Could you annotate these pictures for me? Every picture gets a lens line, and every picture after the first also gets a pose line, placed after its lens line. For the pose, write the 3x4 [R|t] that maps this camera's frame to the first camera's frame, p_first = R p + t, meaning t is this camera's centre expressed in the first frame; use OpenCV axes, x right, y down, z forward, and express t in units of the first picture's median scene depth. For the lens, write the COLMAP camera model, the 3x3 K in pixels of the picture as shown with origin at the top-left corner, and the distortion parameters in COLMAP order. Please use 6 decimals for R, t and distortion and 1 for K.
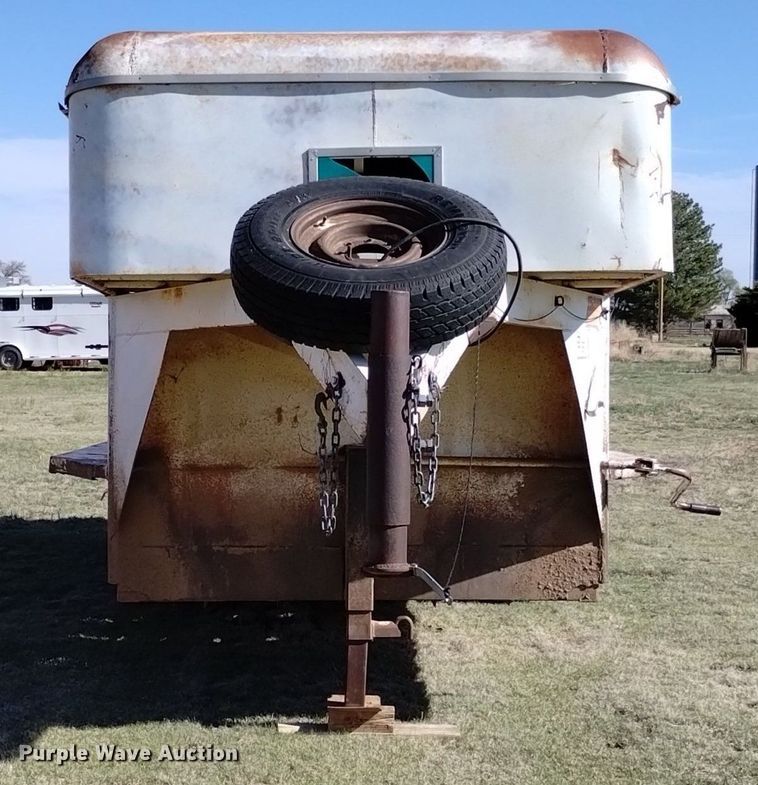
lens RADIAL K [[1815.0, 0, 379.0], [0, 1815.0, 392.5], [0, 0, 1]] dist [0.067685, 0.054921]
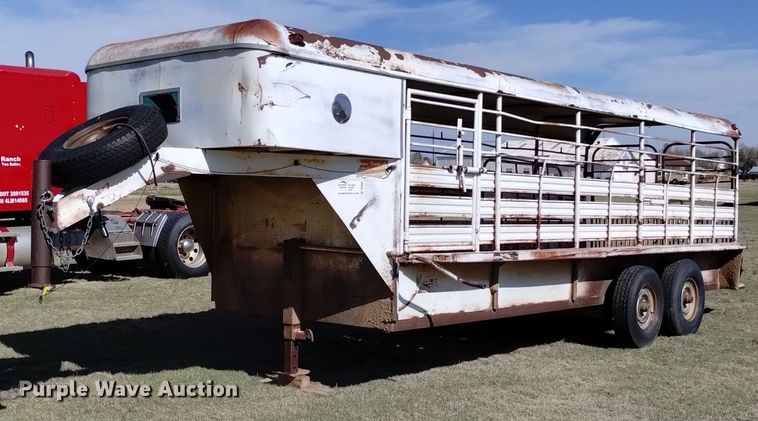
lens RADIAL K [[1003.9, 0, 379.0], [0, 1003.9, 210.5], [0, 0, 1]] dist [0.022807, 0.017587]
pose [[0.750019, 0.012854, -0.661292, 0.765040], [-0.016807, 0.999859, 0.000373, -0.002863], [0.661203, 0.010834, 0.750129, 0.257666]]
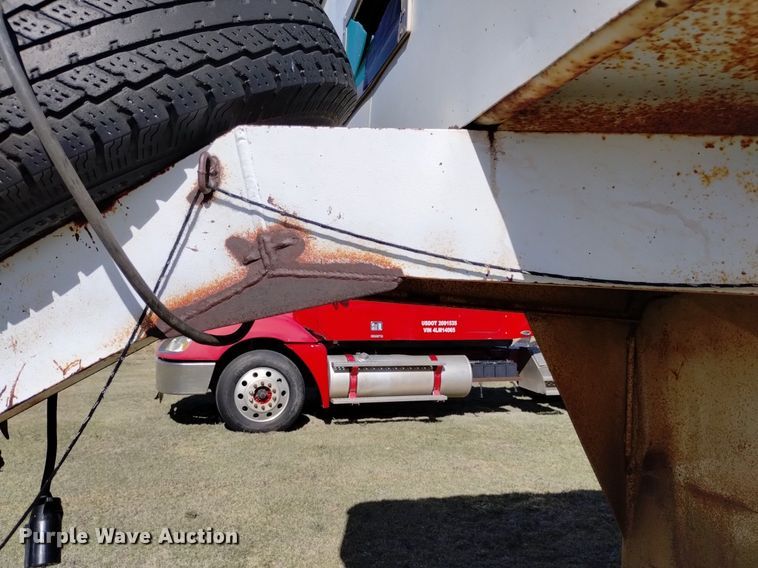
lens RADIAL K [[636.7, 0, 379.0], [0, 636.7, 284.0], [0, 0, 1]] dist [0.013382, -0.004390]
pose [[0.262569, -0.036469, -0.964224, 0.137085], [-0.054013, 0.997163, -0.052423, -0.026664], [0.963400, 0.065845, 0.259854, 0.790441]]
